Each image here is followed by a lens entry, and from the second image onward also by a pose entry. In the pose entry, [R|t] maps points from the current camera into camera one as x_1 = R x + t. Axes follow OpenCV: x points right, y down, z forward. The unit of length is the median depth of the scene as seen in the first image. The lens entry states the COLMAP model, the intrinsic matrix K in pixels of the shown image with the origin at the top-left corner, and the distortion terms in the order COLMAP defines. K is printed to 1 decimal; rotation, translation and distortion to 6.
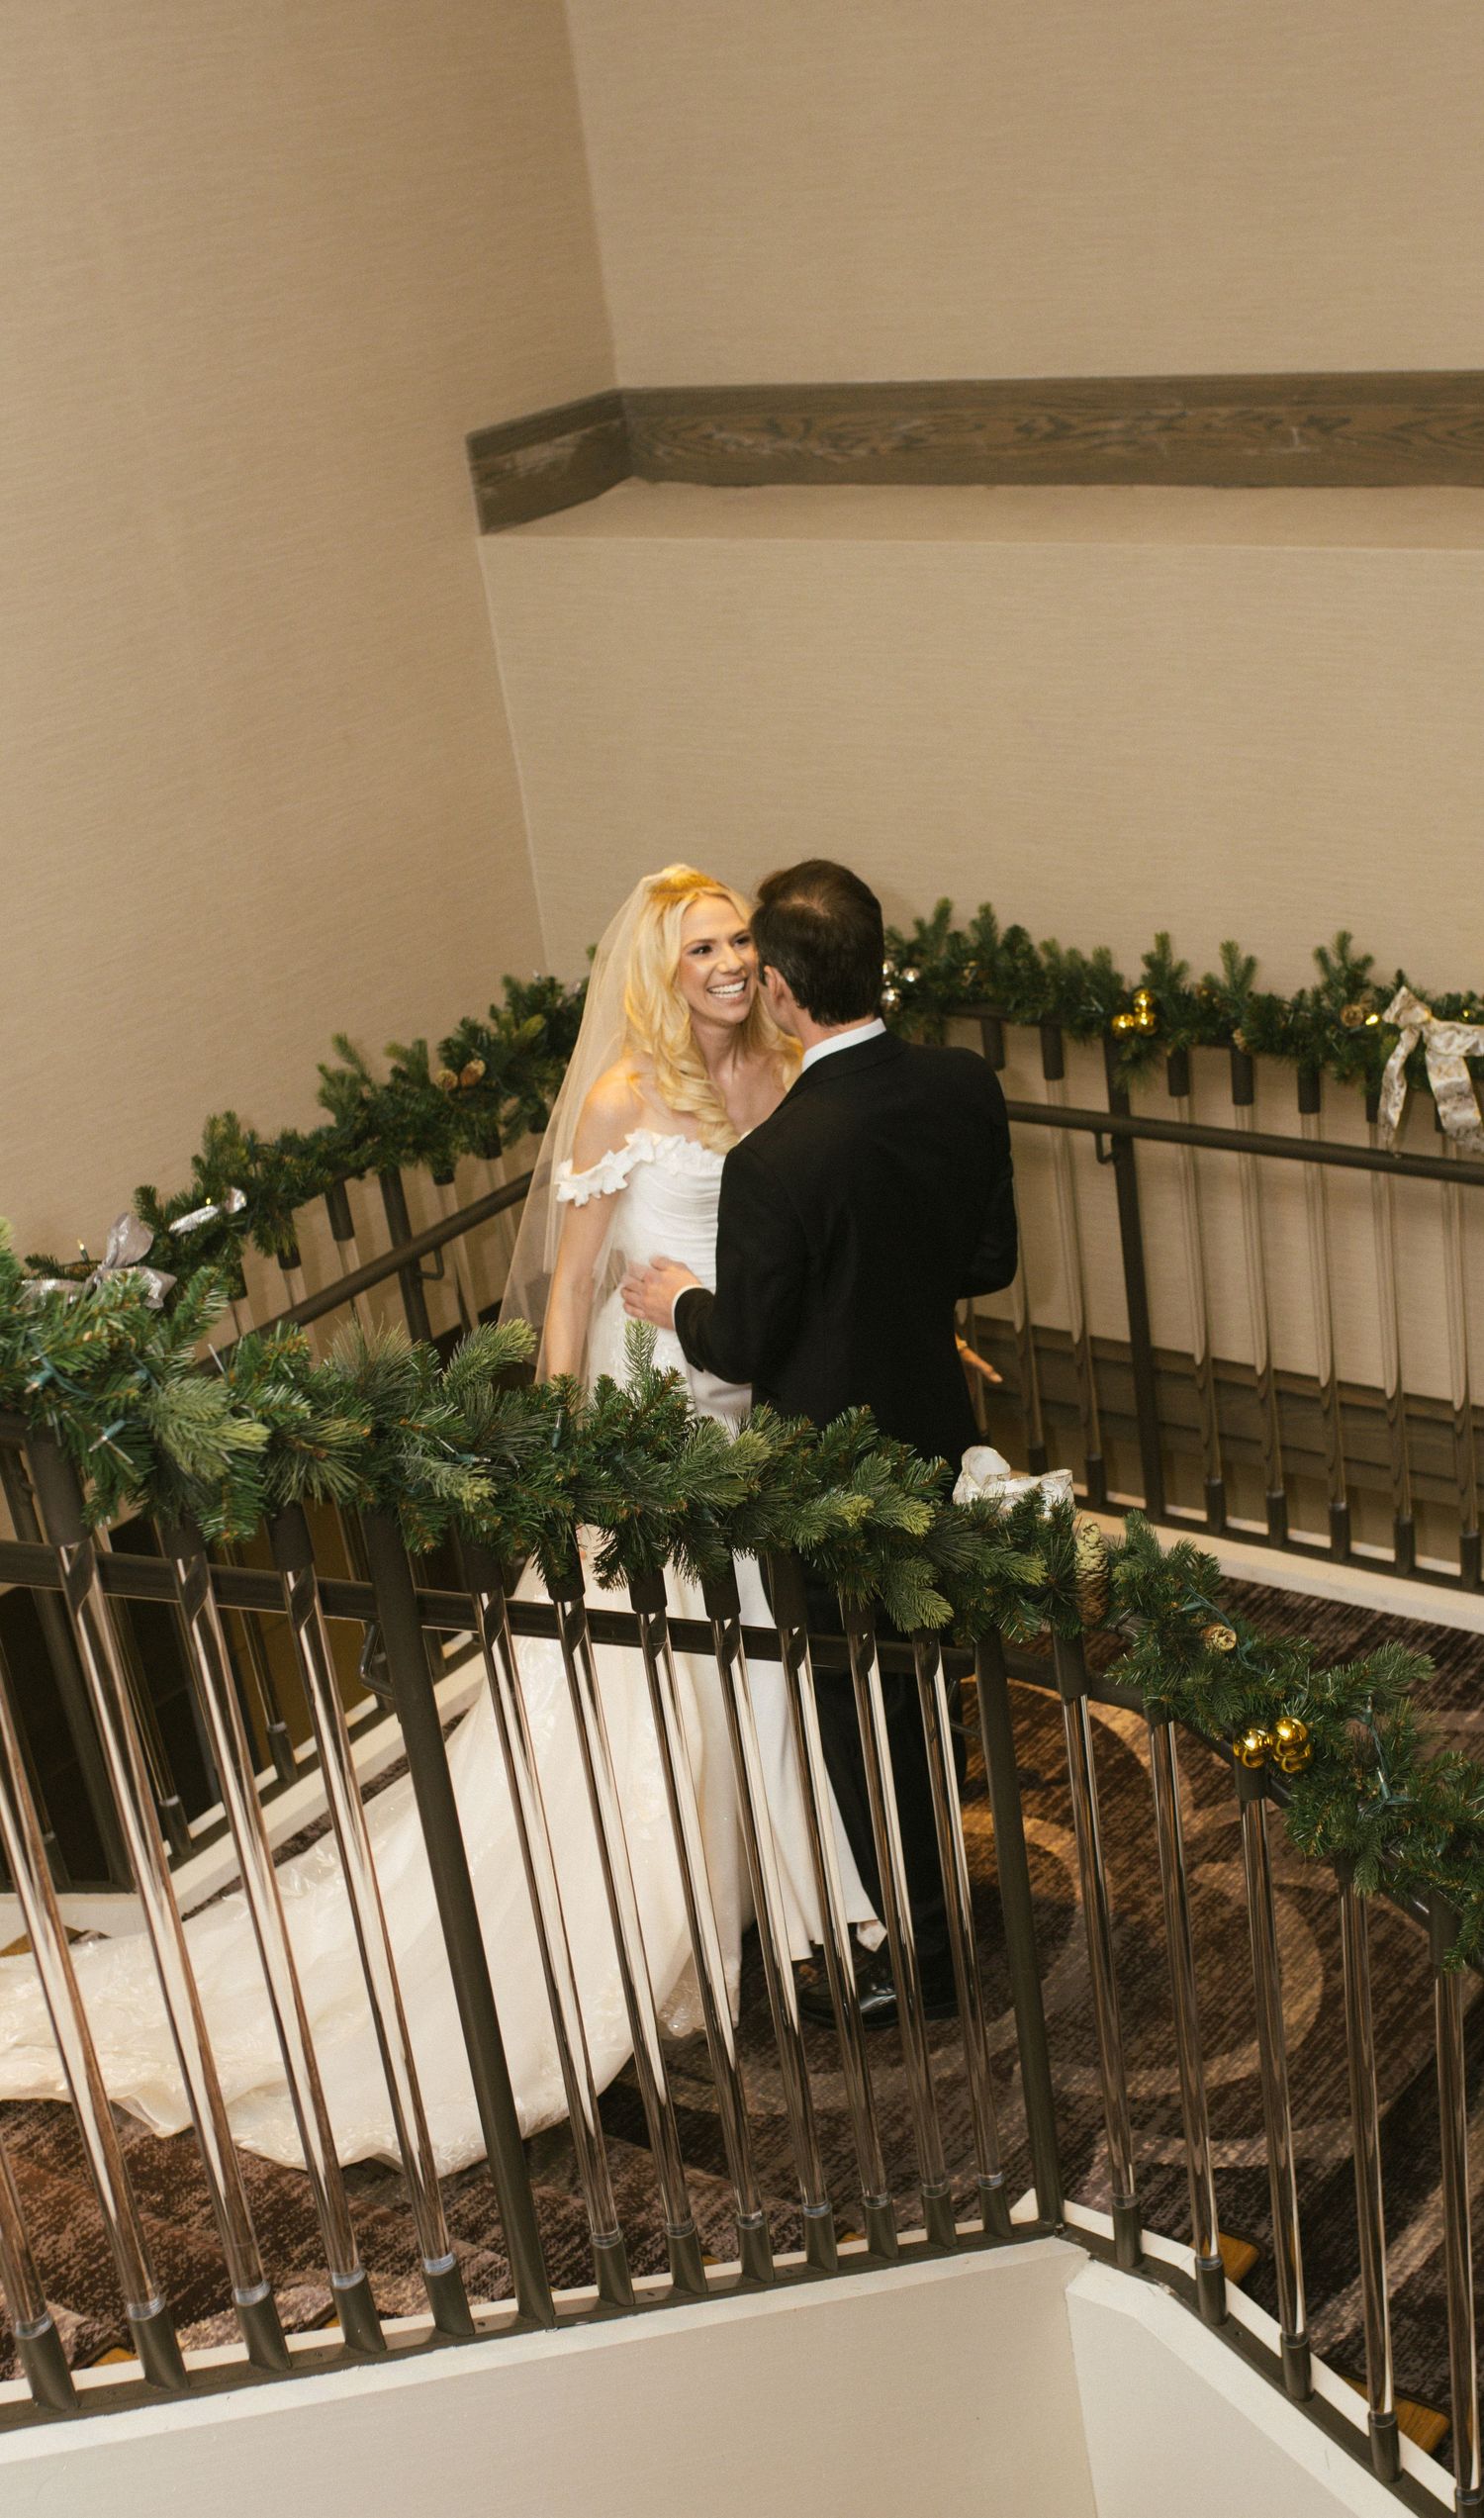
lens RADIAL K [[3336.5, 0, 795.6], [0, 3336.5, 1339.1], [0, 0, 1]] dist [-0.032137, 0.000000]
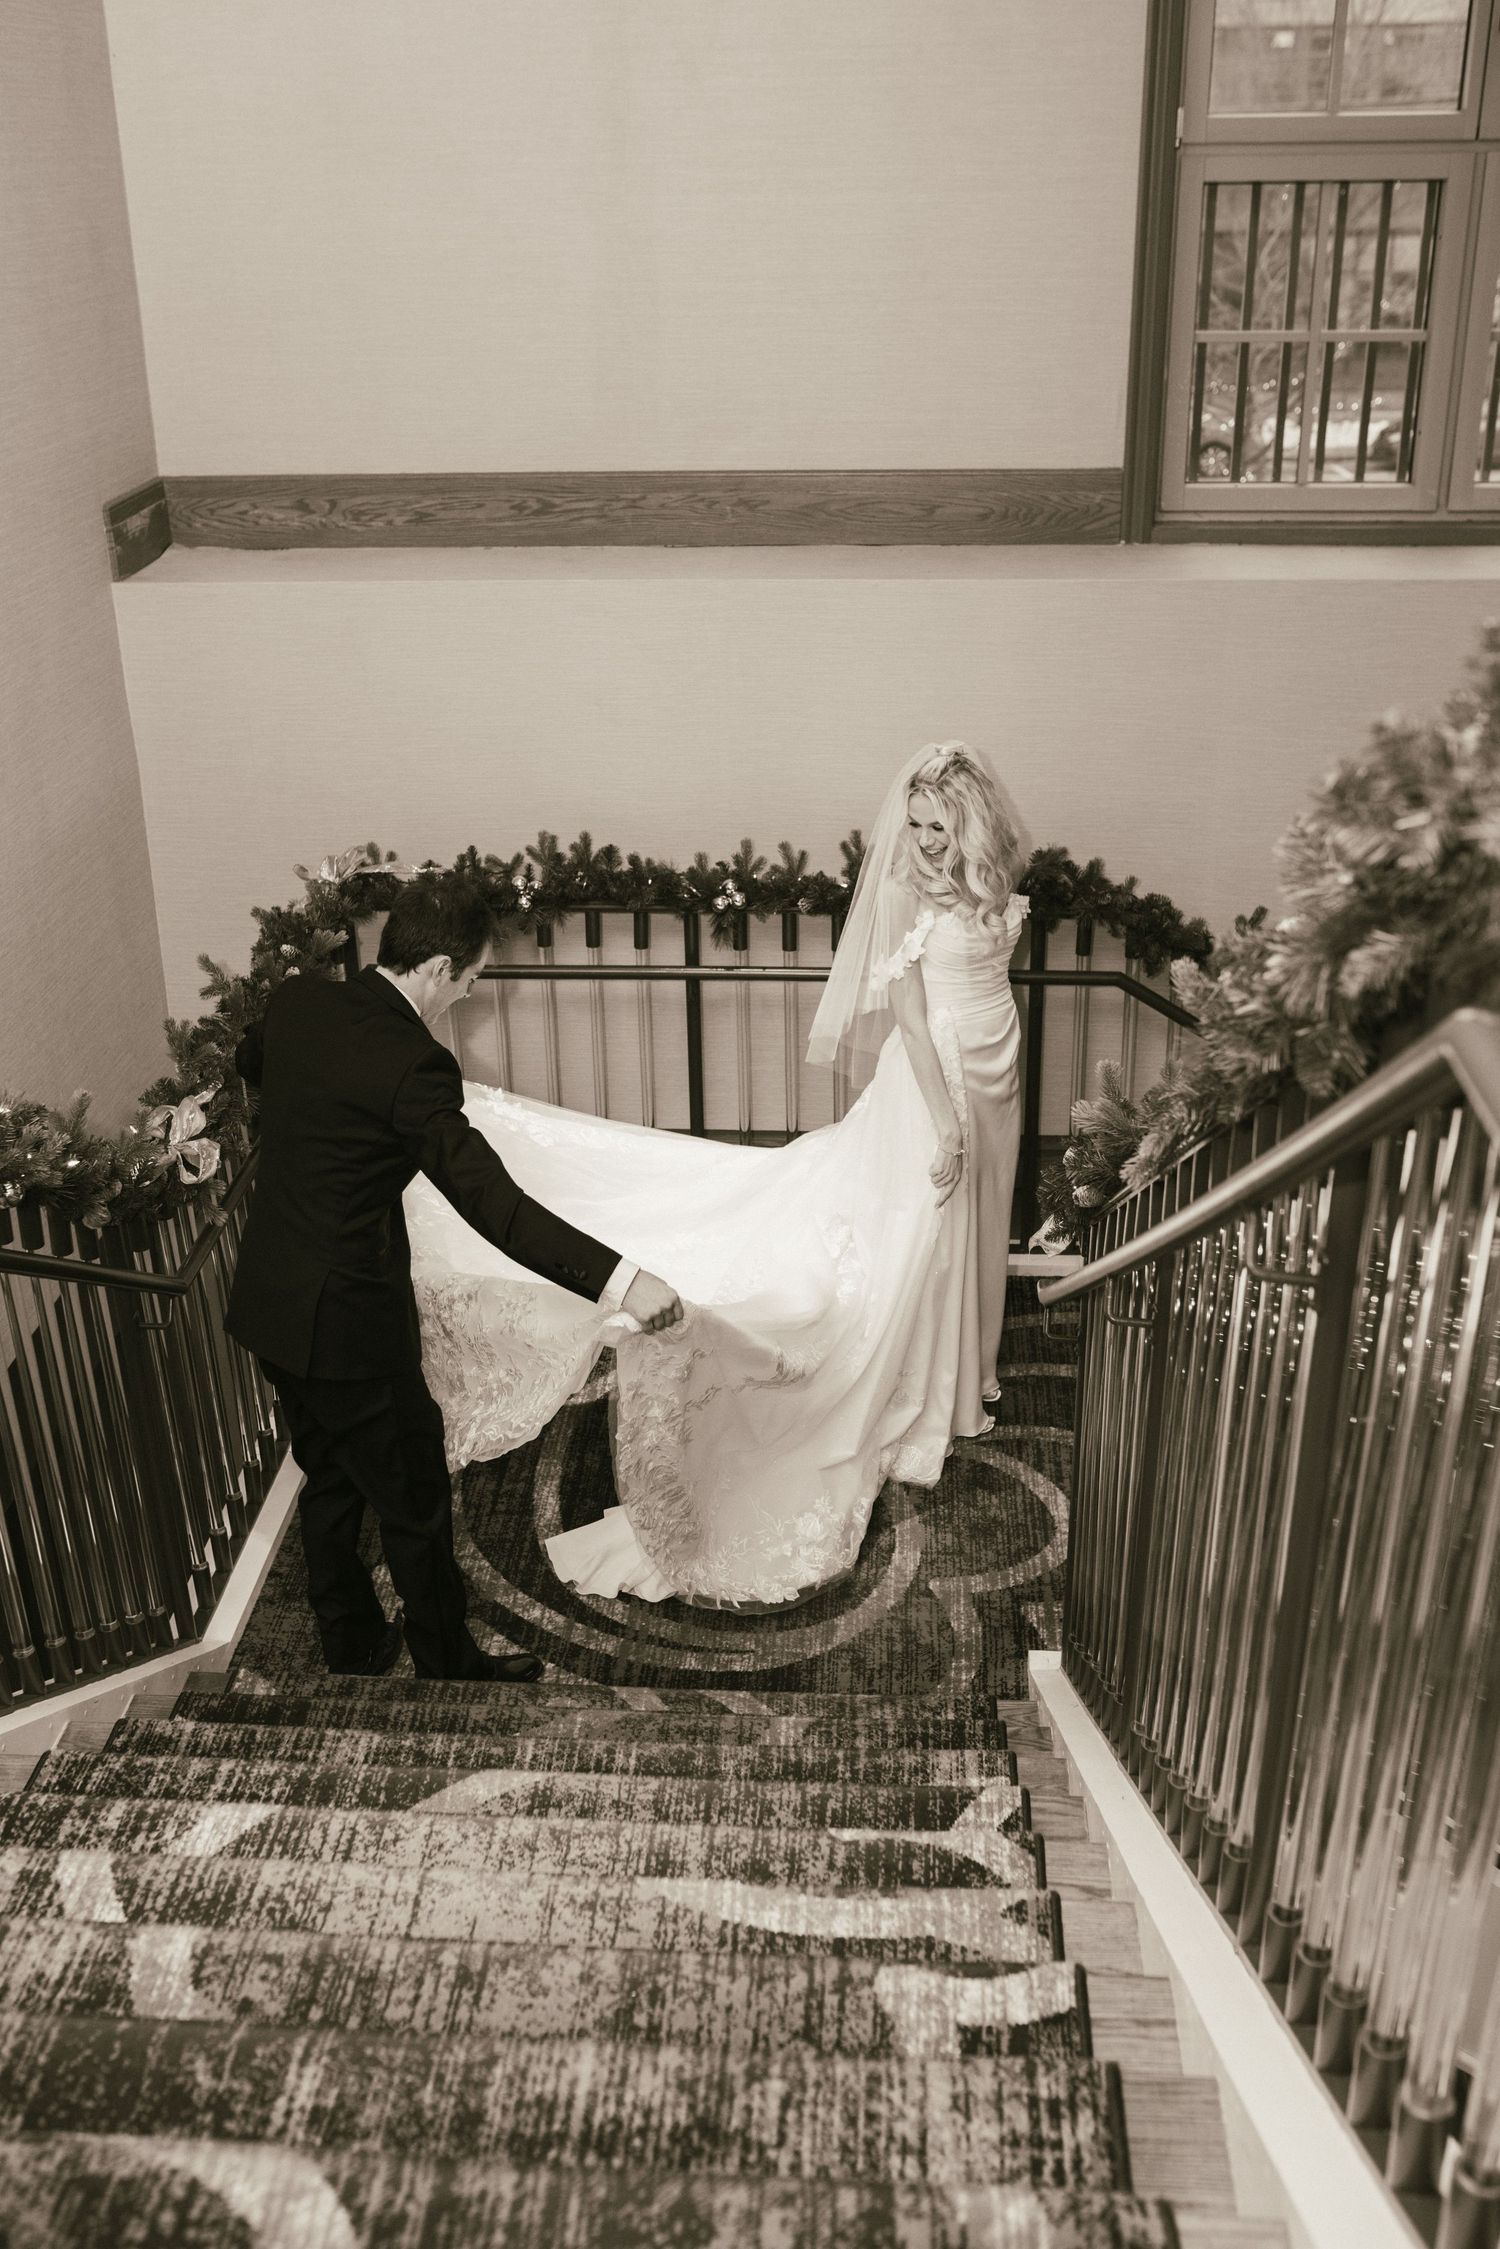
lens RADIAL K [[2199.7, 0, 753.4], [0, 2199.7, 1120.3], [0, 0, 1]] dist [-0.030290, 0.000000]
pose [[0.832678, -0.126946, 0.539011, -0.453578], [0.141268, 0.989859, 0.014893, -0.012420], [-0.535435, 0.063744, 0.842167, 0.189177]]
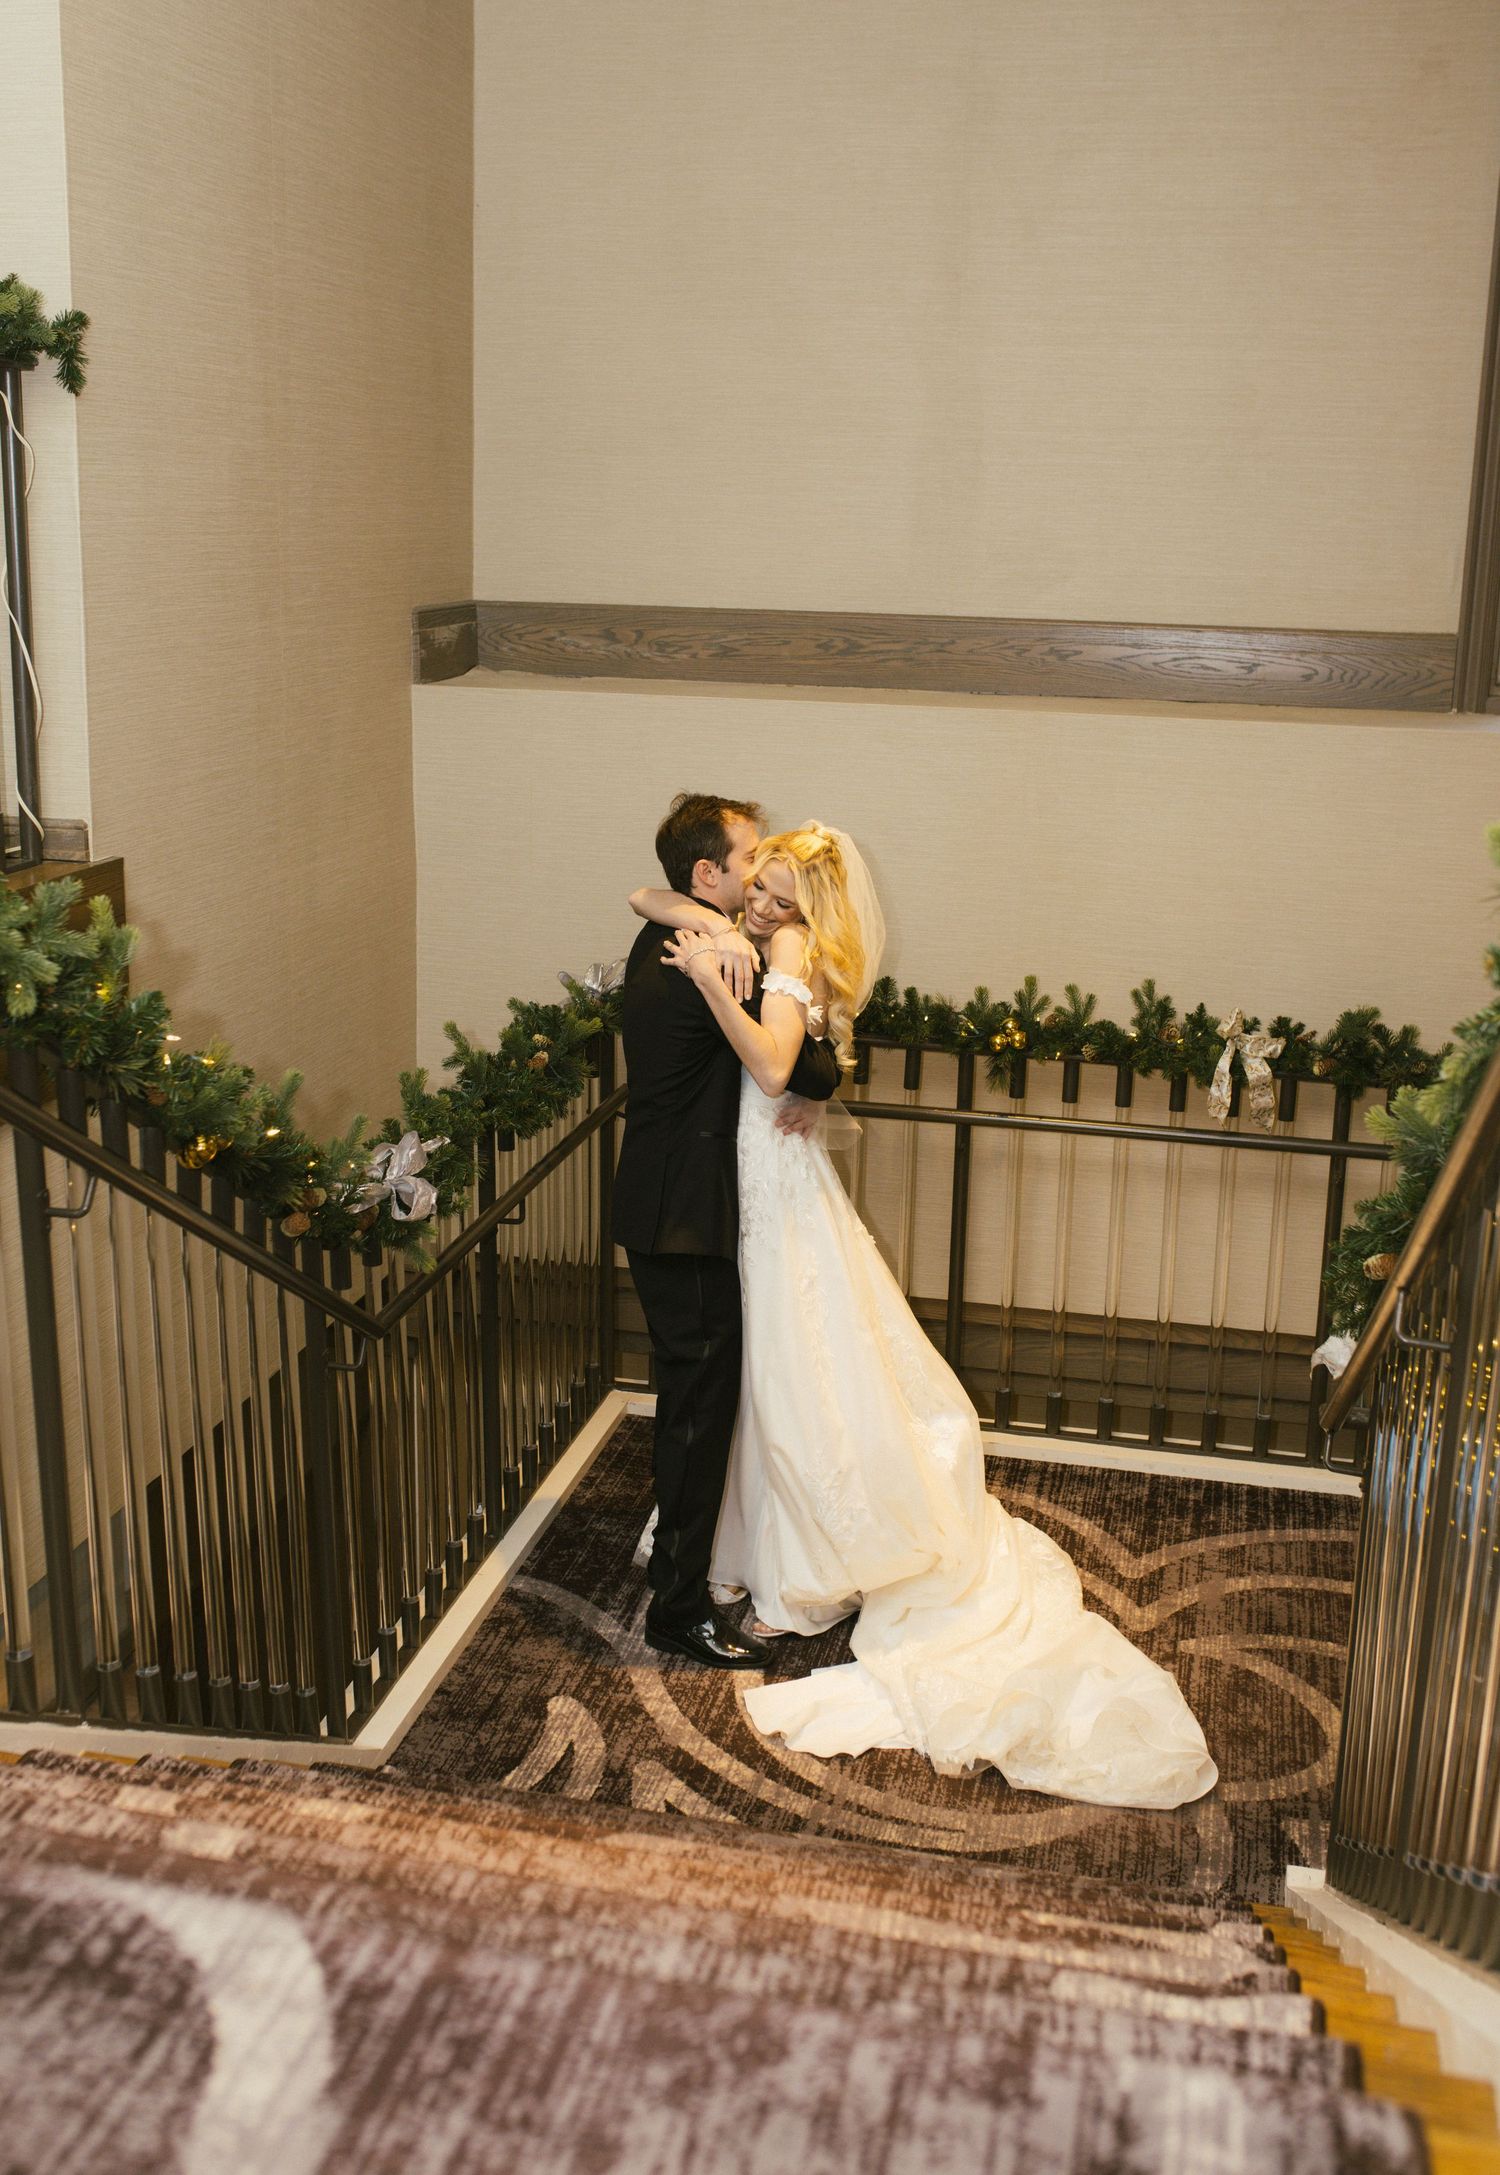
lens RADIAL K [[2253.6, 0, 743.0], [0, 2253.6, 1024.4], [0, 0, 1]] dist [-0.040343, 0.000000]
pose [[0.902428, 0.046441, 0.428330, -0.423216], [0.043280, 0.979373, -0.197371, 0.083433], [-0.428661, 0.196652, 0.881804, 0.233307]]
